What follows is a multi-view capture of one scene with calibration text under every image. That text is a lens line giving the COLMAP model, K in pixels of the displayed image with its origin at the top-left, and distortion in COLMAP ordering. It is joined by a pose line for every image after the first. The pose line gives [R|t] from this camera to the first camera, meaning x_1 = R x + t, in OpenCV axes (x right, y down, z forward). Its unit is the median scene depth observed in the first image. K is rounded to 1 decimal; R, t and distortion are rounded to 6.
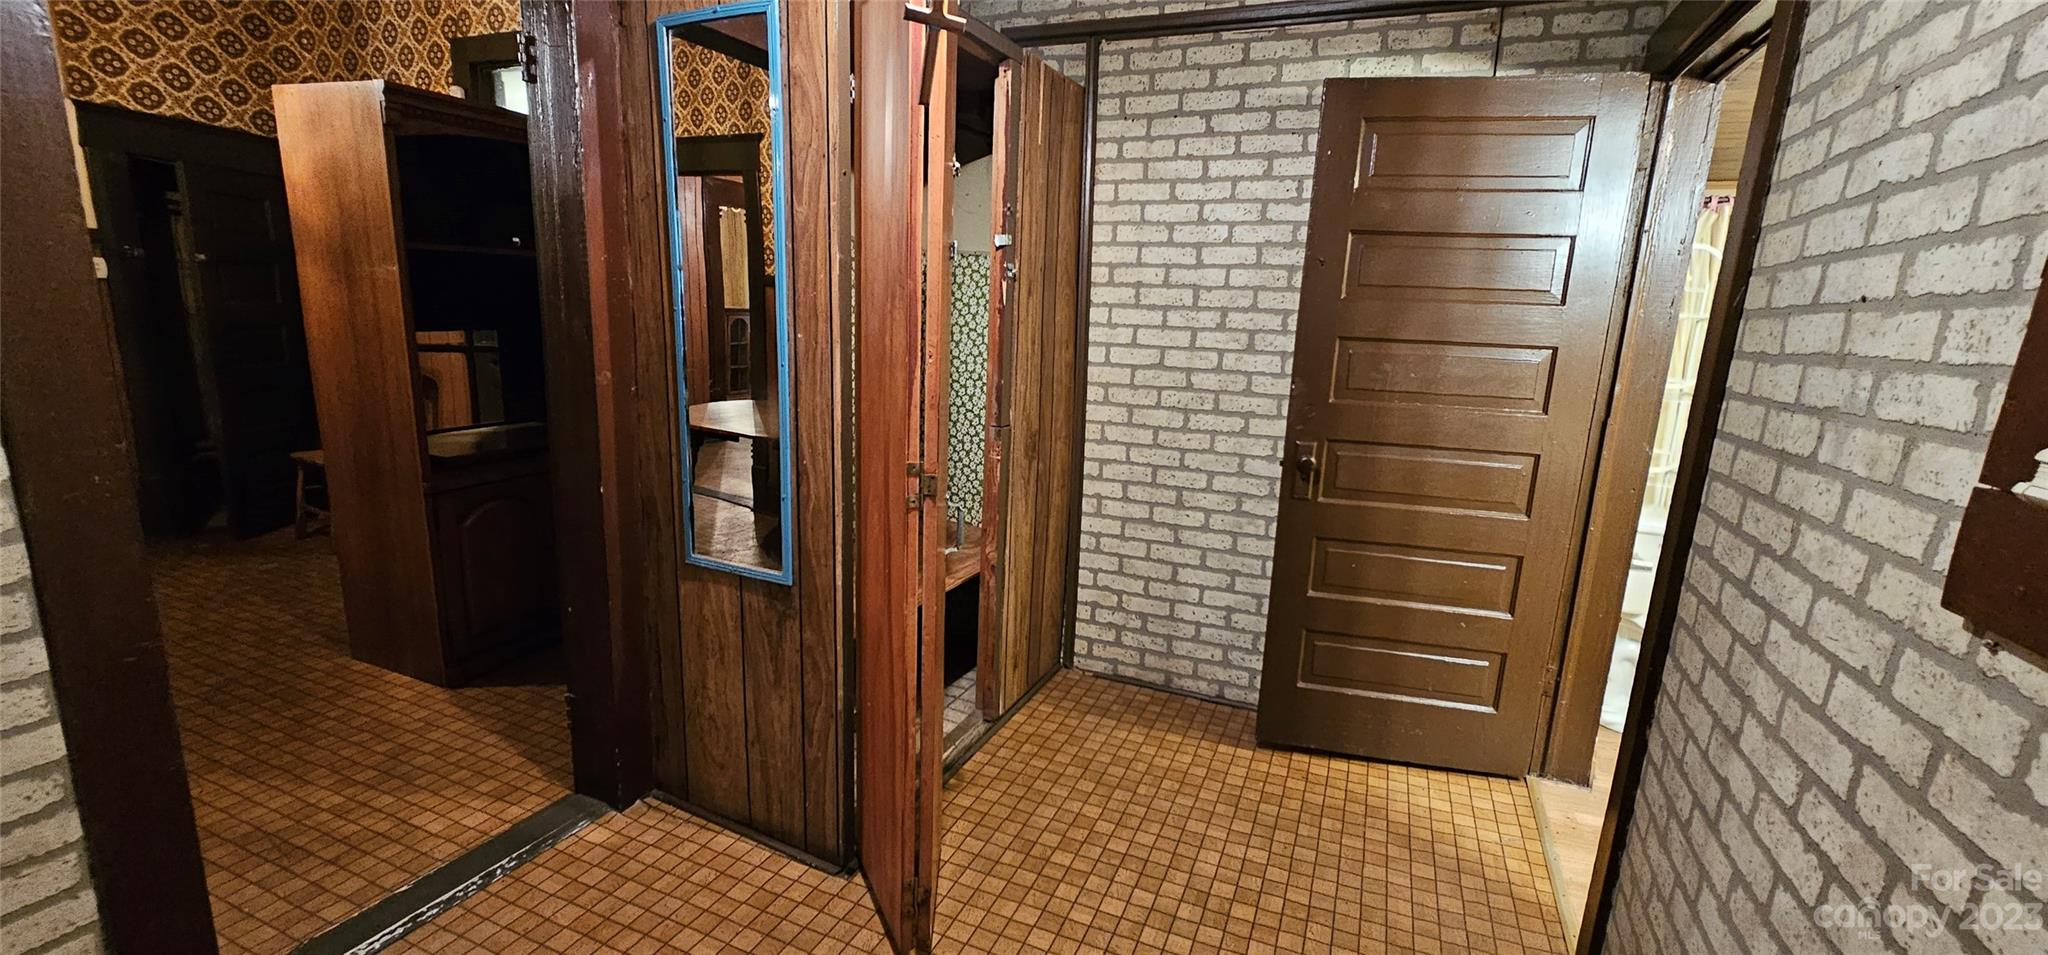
lens RADIAL K [[847.9, 0, 1024.0], [0, 847.9, 477.5], [0, 0, 1]] dist [-0.002839, -0.000066]
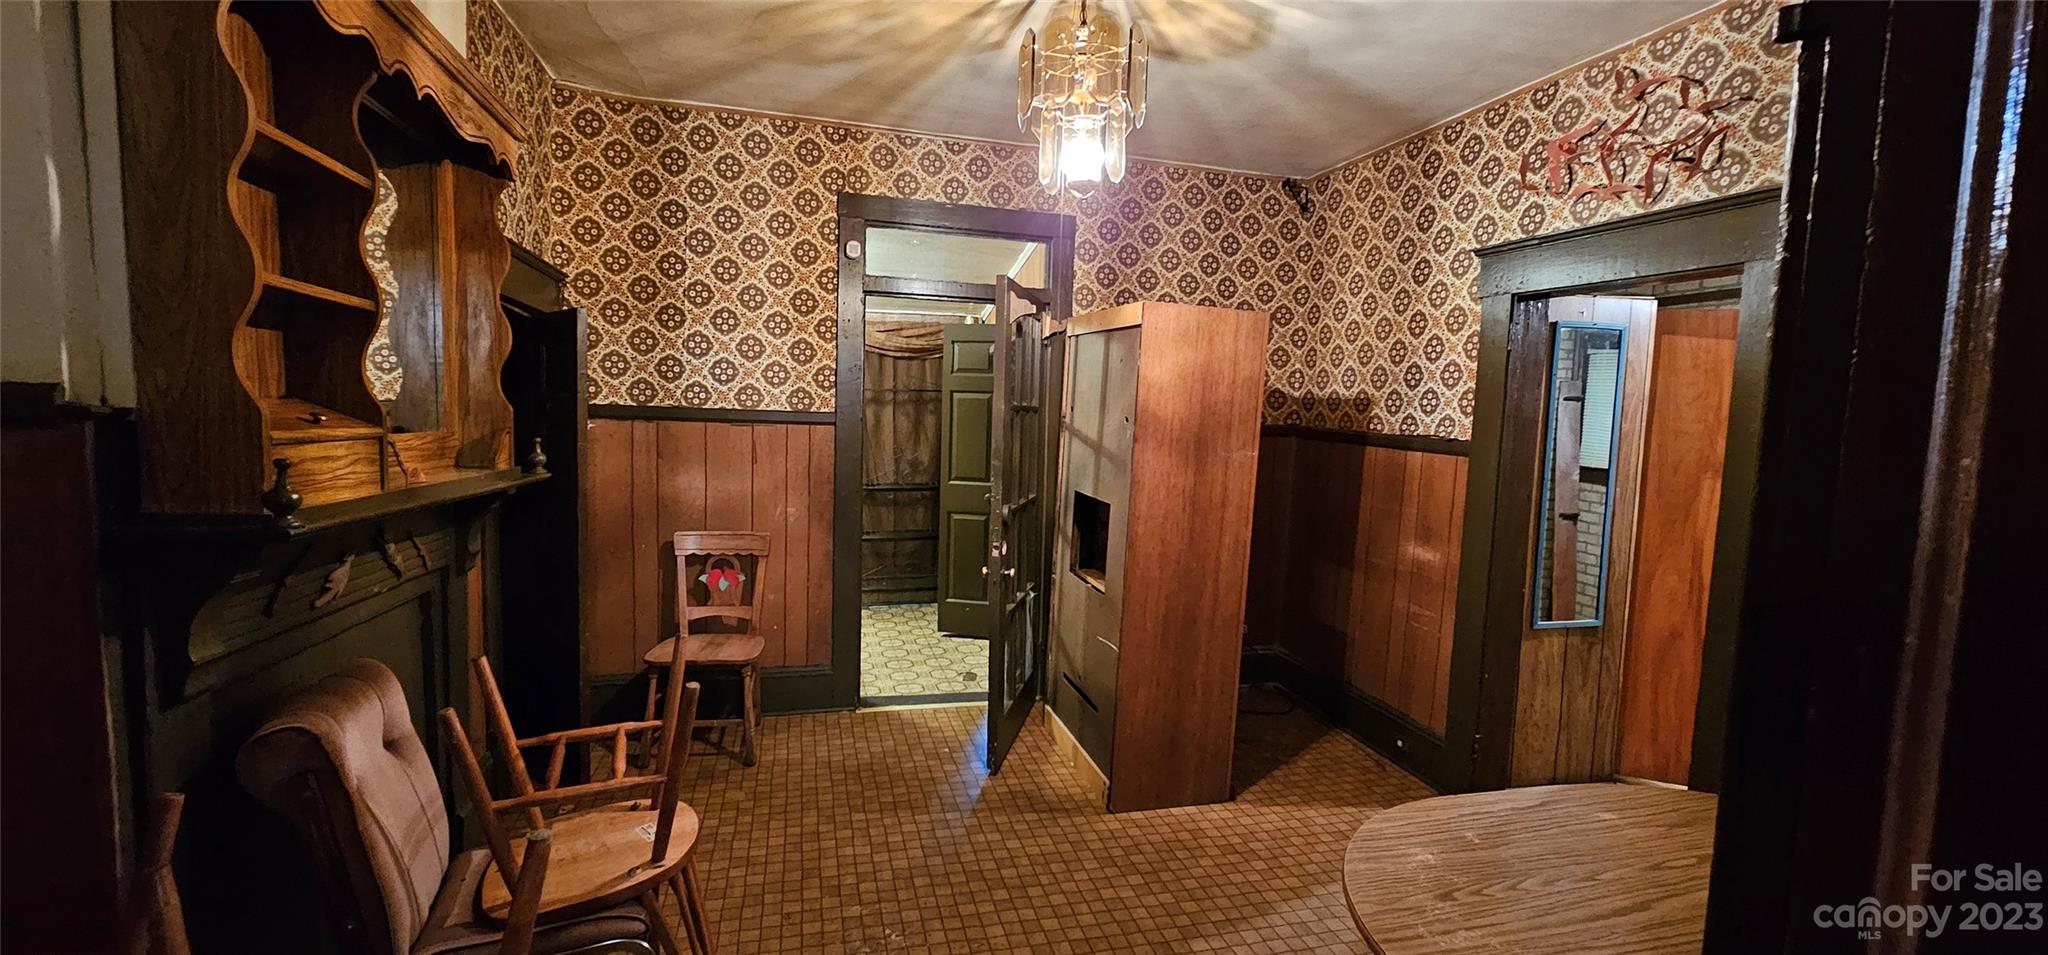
lens RADIAL K [[833.8, 0, 1024.0], [0, 833.8, 477.5], [0, 0, 1]] dist [-0.001696, -0.000318]
pose [[0.780244, -0.070339, 0.621507, -1.756390], [0.124346, 0.991267, -0.043918, -0.197841], [-0.612990, 0.111548, 0.782176, 0.250432]]
